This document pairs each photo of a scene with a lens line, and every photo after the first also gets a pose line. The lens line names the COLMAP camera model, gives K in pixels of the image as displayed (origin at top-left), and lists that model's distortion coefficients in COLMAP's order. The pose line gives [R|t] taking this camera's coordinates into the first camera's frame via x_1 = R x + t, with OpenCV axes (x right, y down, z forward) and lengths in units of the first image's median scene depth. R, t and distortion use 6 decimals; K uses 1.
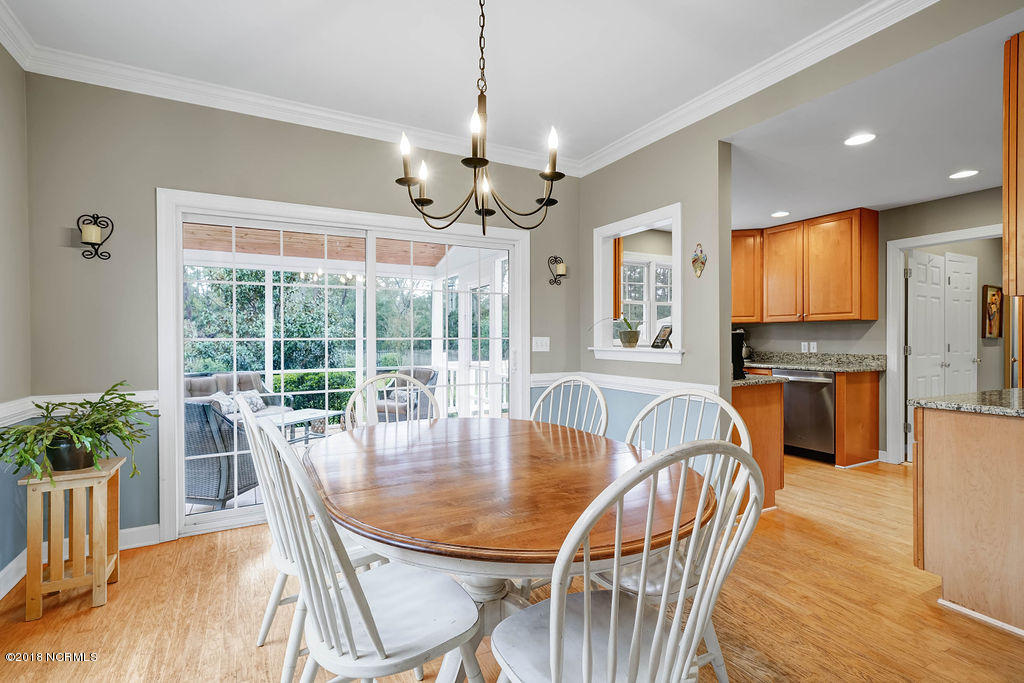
lens RADIAL K [[476.9, 0, 507.8], [0, 476.9, 343.6], [0, 0, 1]] dist [0.009542, -0.001094]
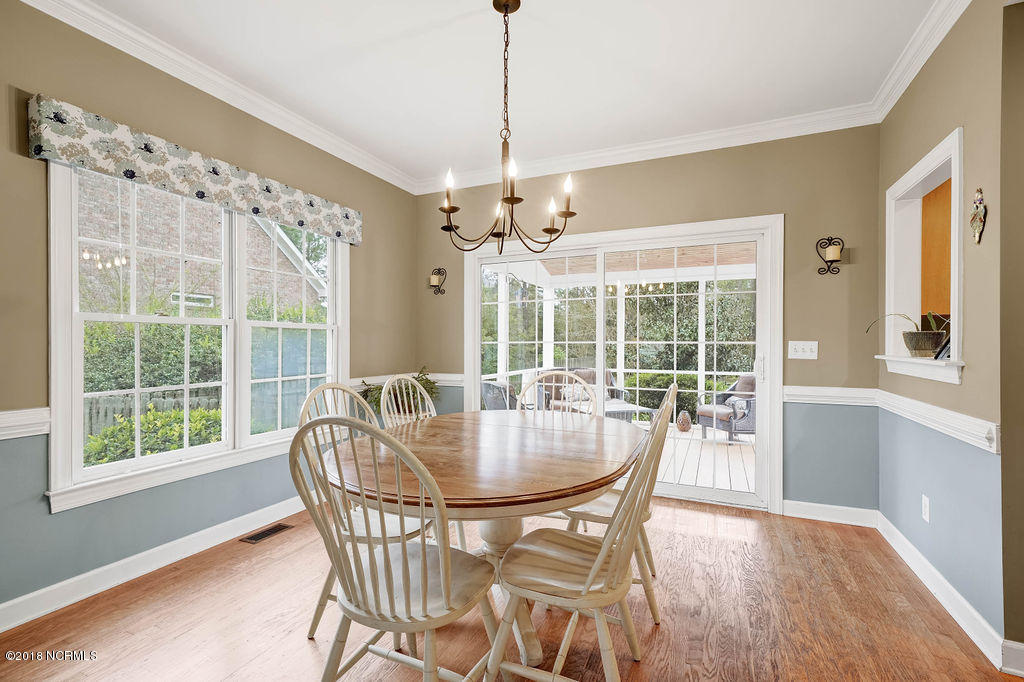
lens RADIAL K [[461.5, 0, 510.5], [0, 461.5, 344.2], [0, 0, 1]] dist [0.002486, -0.000006]
pose [[0.611480, 0.007819, -0.791221, 0.382360], [-0.013982, 0.999902, -0.000924, -0.000884], [0.791136, 0.011628, 0.611529, 0.129235]]
